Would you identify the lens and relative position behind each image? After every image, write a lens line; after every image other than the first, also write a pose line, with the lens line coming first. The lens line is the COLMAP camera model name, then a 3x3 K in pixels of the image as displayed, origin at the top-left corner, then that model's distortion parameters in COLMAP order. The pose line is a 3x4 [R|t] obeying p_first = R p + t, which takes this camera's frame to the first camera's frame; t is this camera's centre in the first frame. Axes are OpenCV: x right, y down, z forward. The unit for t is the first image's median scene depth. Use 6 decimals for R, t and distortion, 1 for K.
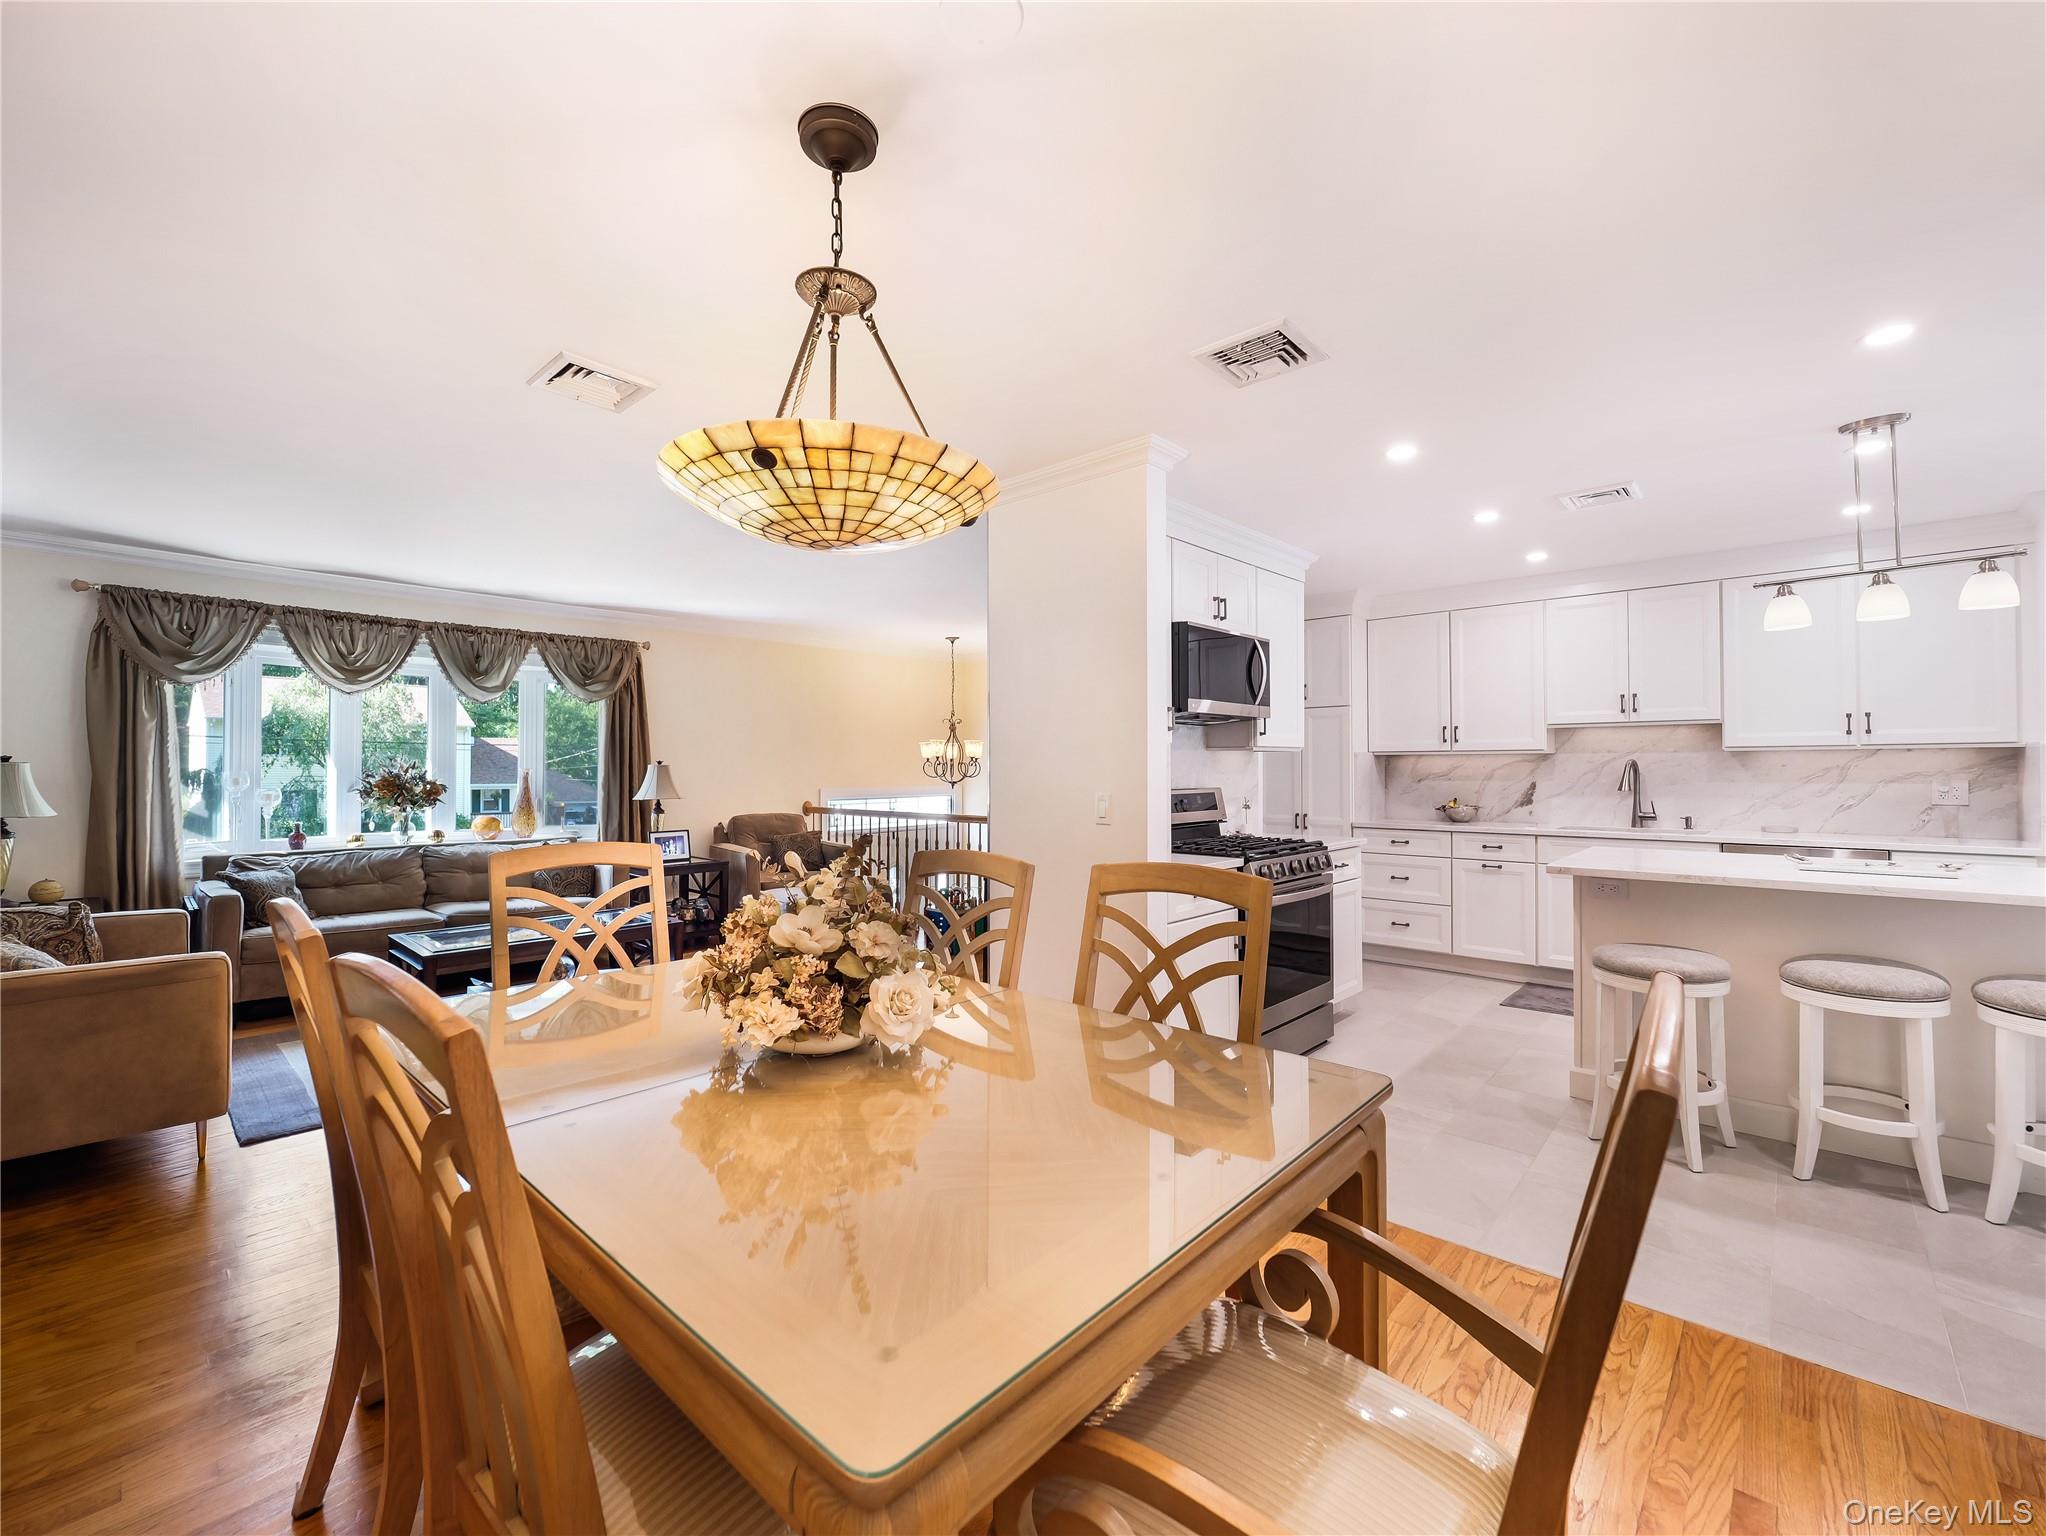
lens RADIAL K [[864.3, 0, 1010.6], [0, 864.3, 757.6], [0, 0, 1]] dist [-0.012839, 0.001751]
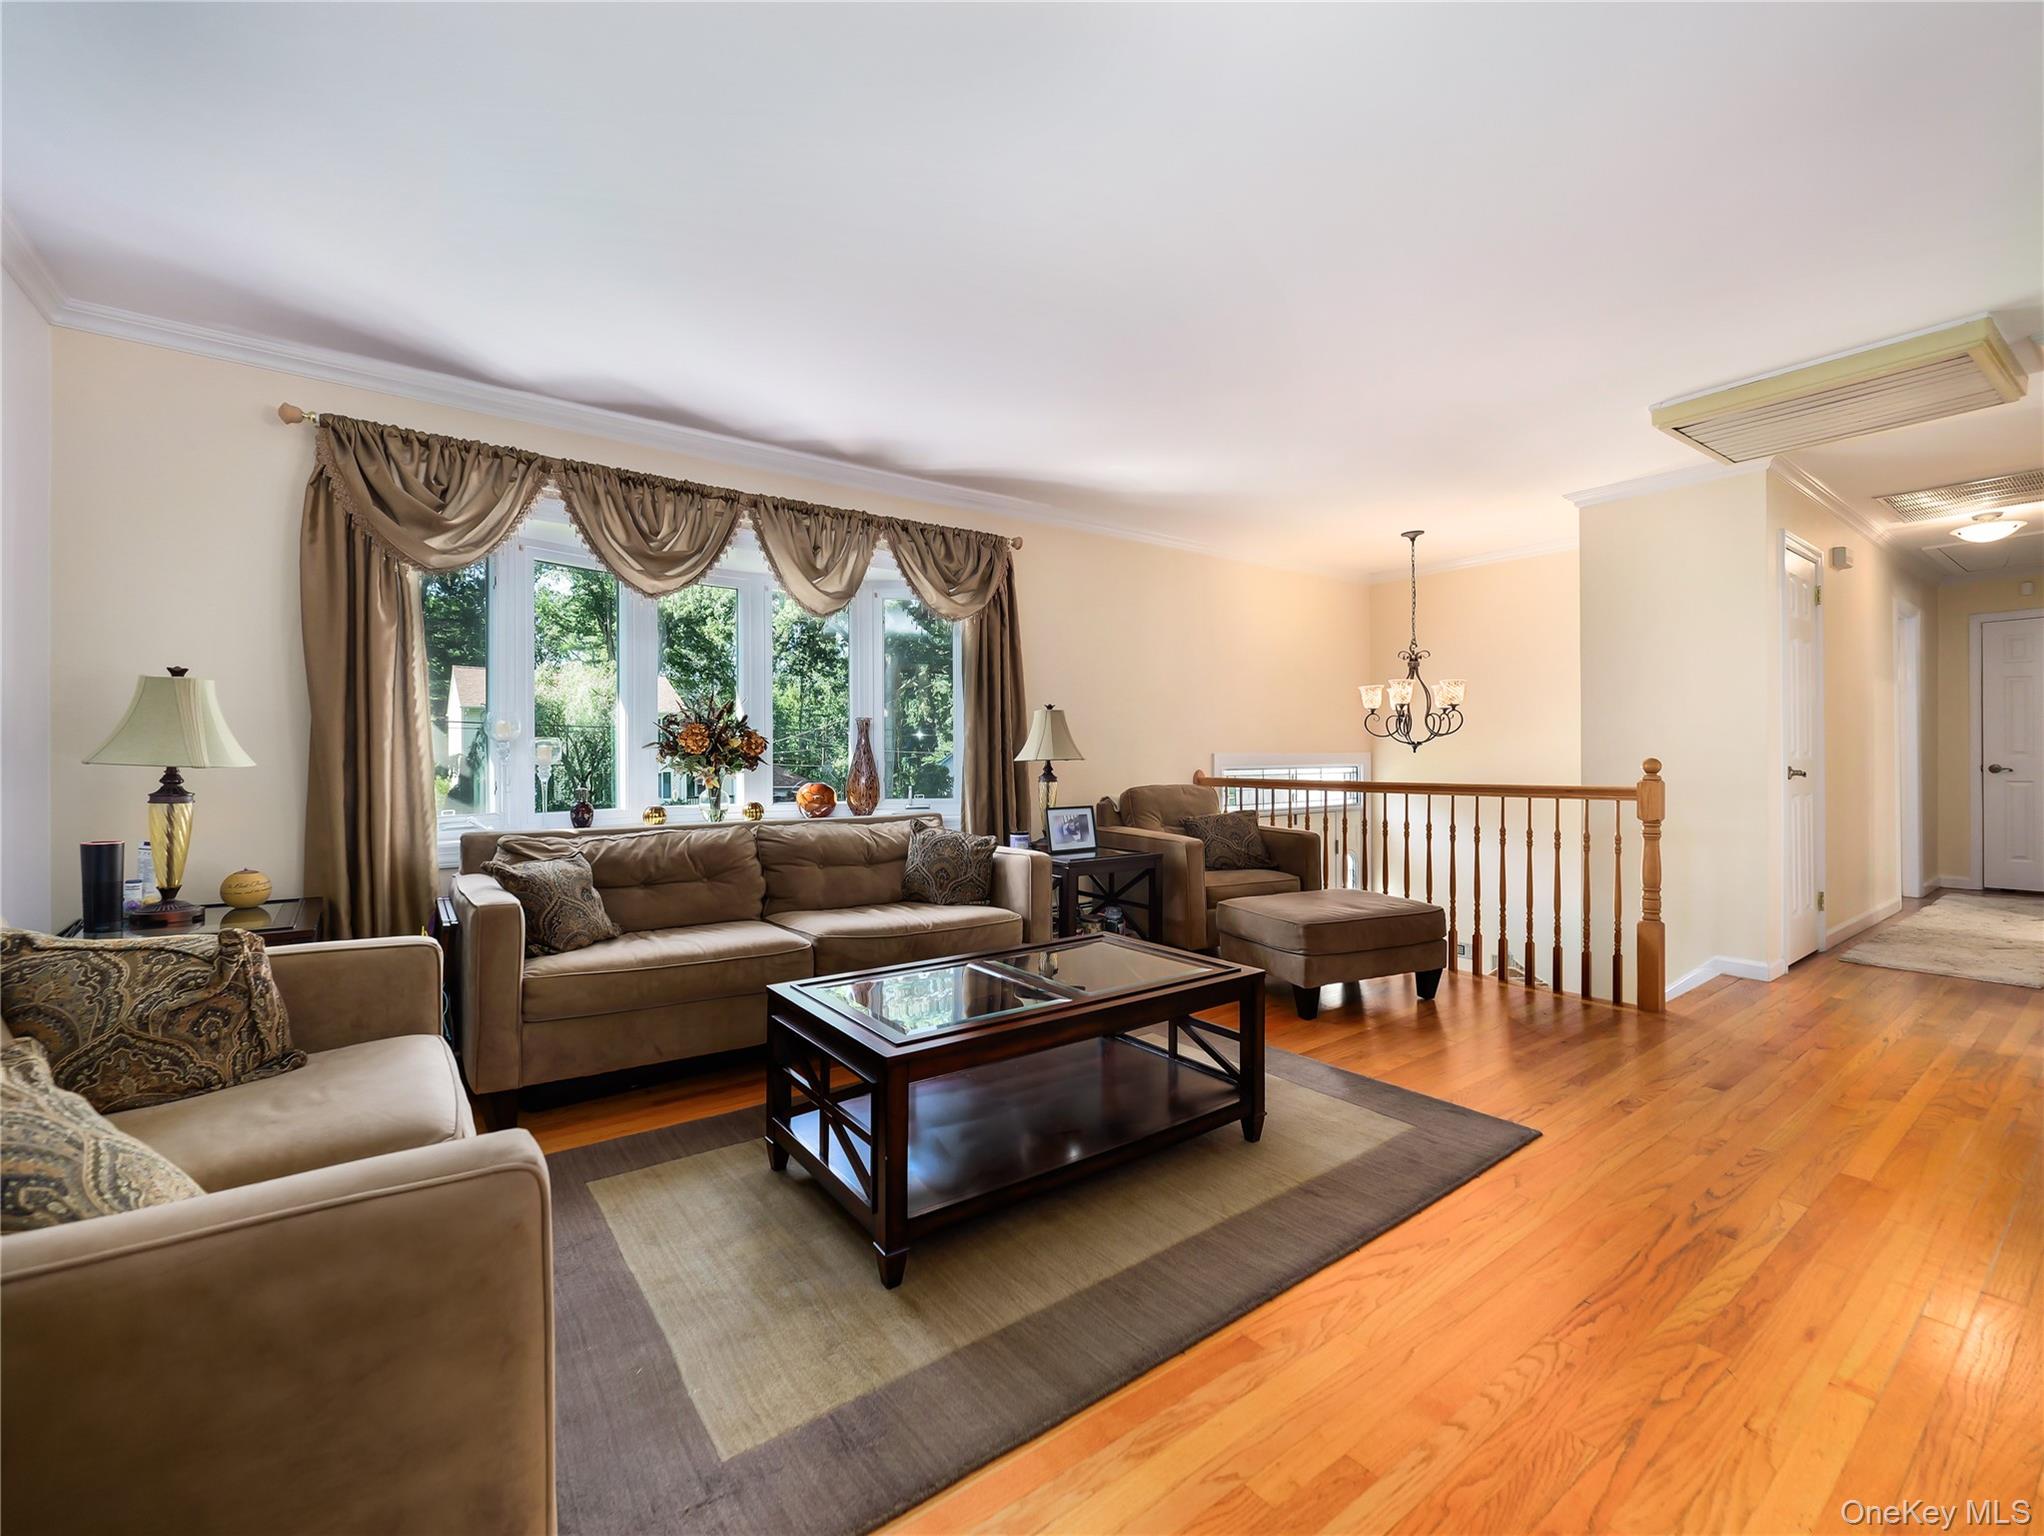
lens RADIAL K [[863.4, 0, 1031.5], [0, 863.4, 758.9], [0, 0, 1]] dist [-0.012839, 0.001751]
pose [[0.985461, -0.001434, -0.169895, -0.381883], [0.004048, 0.999879, 0.015042, 0.045401], [0.169853, -0.015511, 0.985347, 0.404232]]
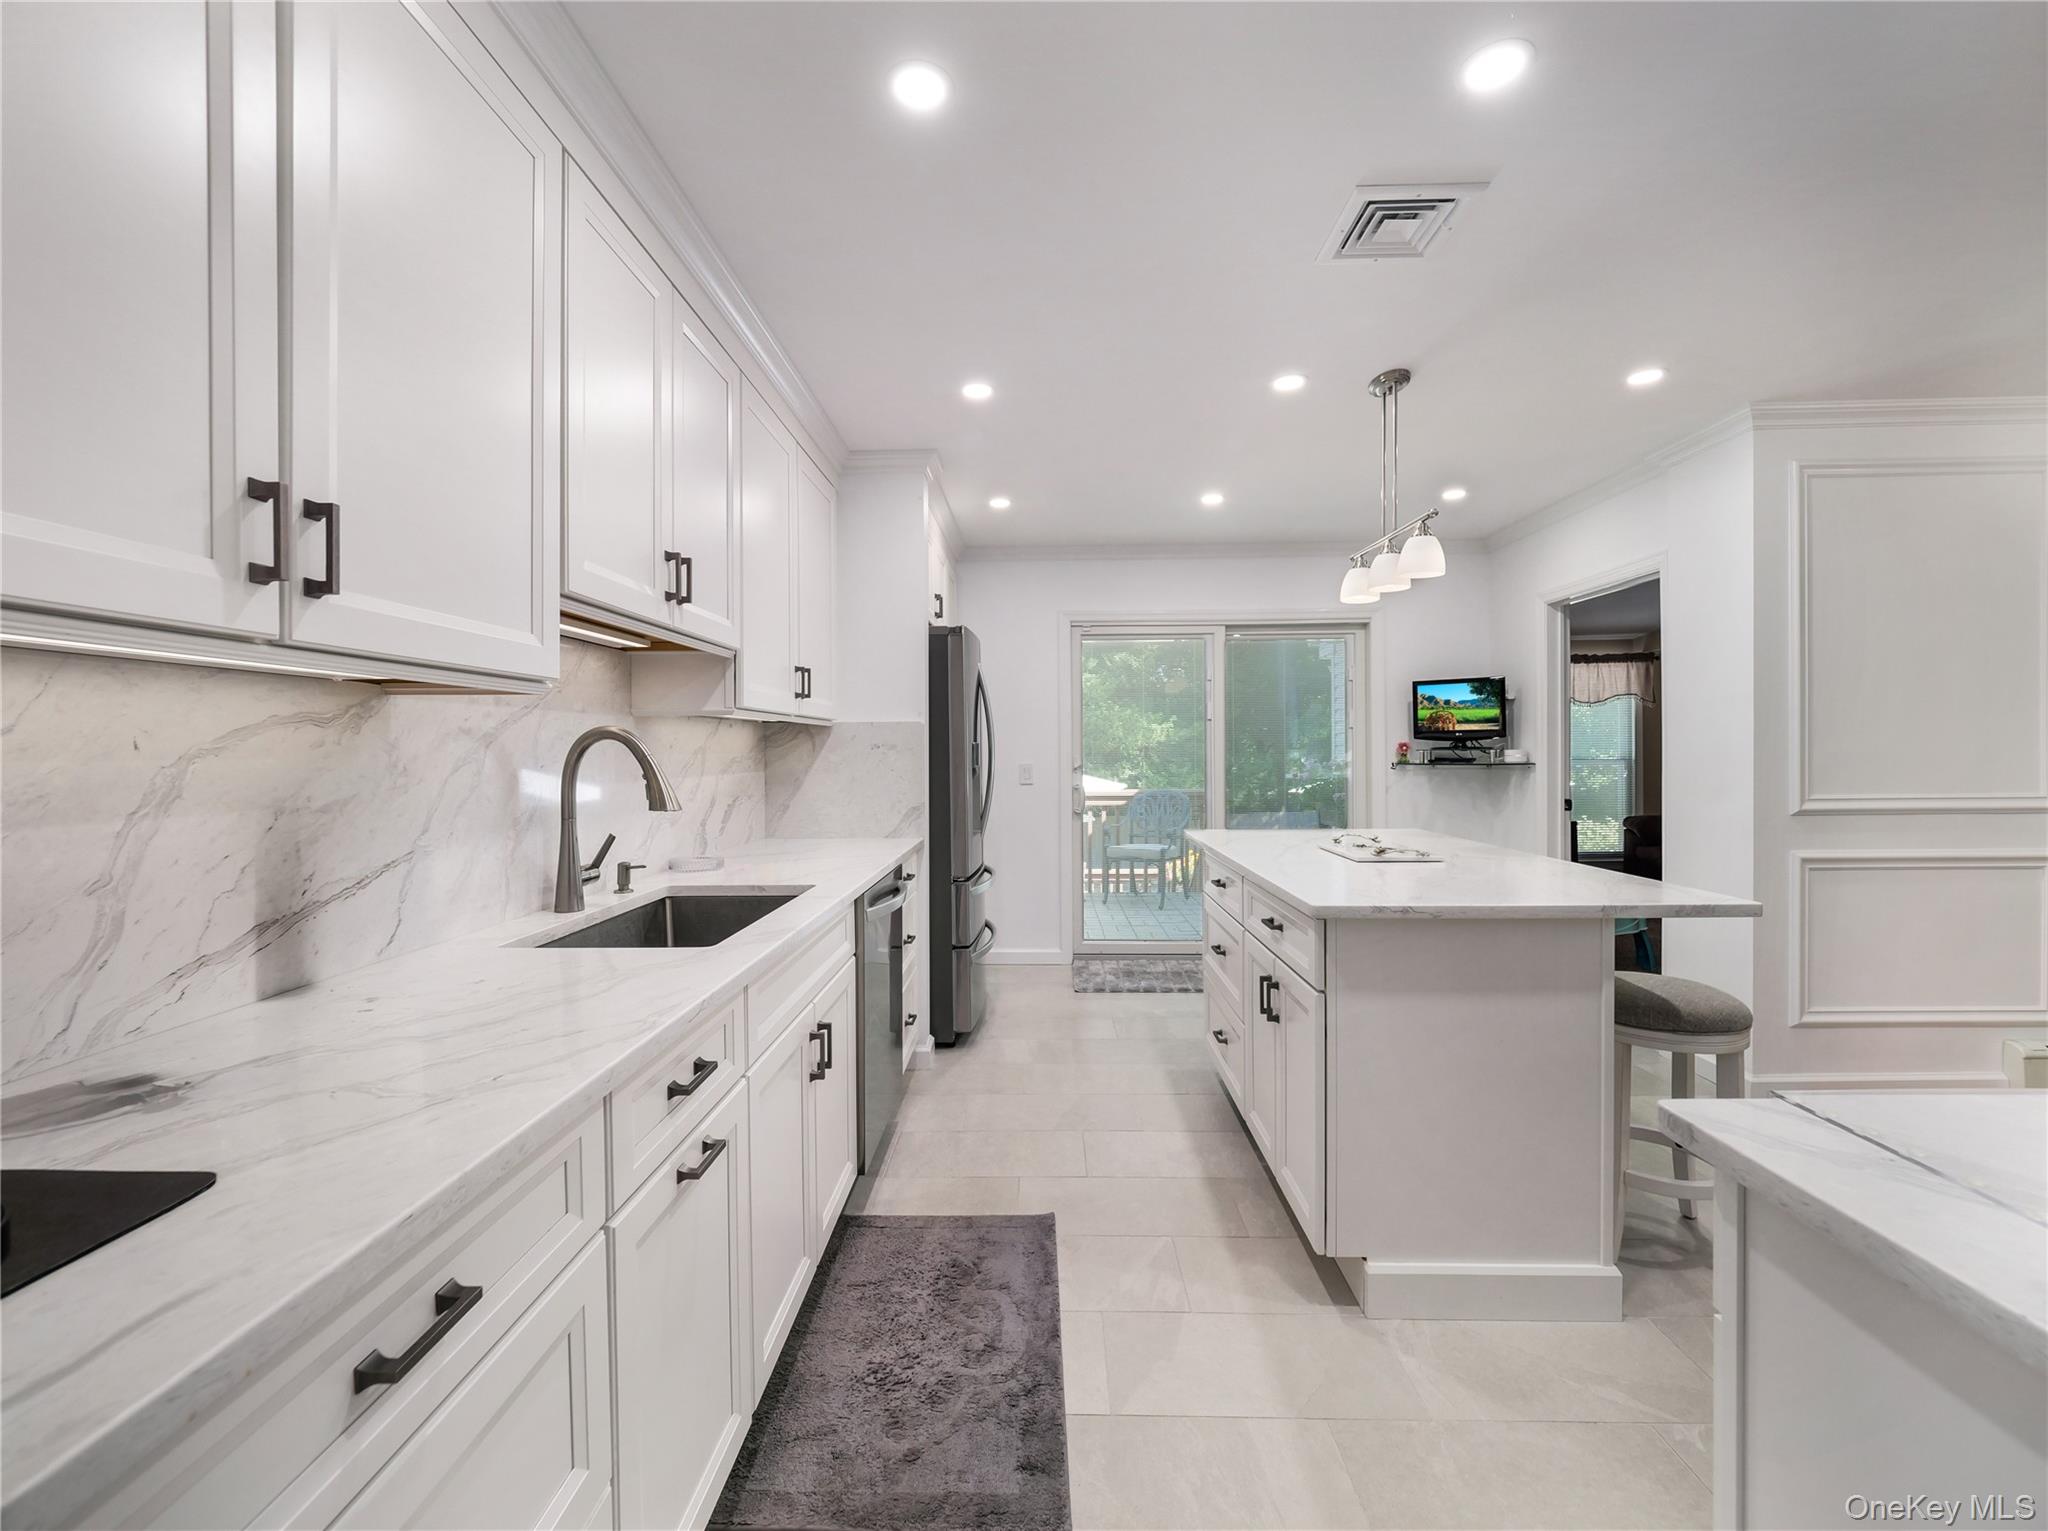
lens RADIAL K [[859.3, 0, 1019.4], [0, 859.3, 750.6], [0, 0, 1]] dist [-0.005782, -0.000814]
pose [[-0.665056, 0.007158, 0.746759, 0.323687], [-0.000705, 0.999948, -0.010214, 0.016116], [-0.746793, -0.007319, -0.665016, 1.100458]]
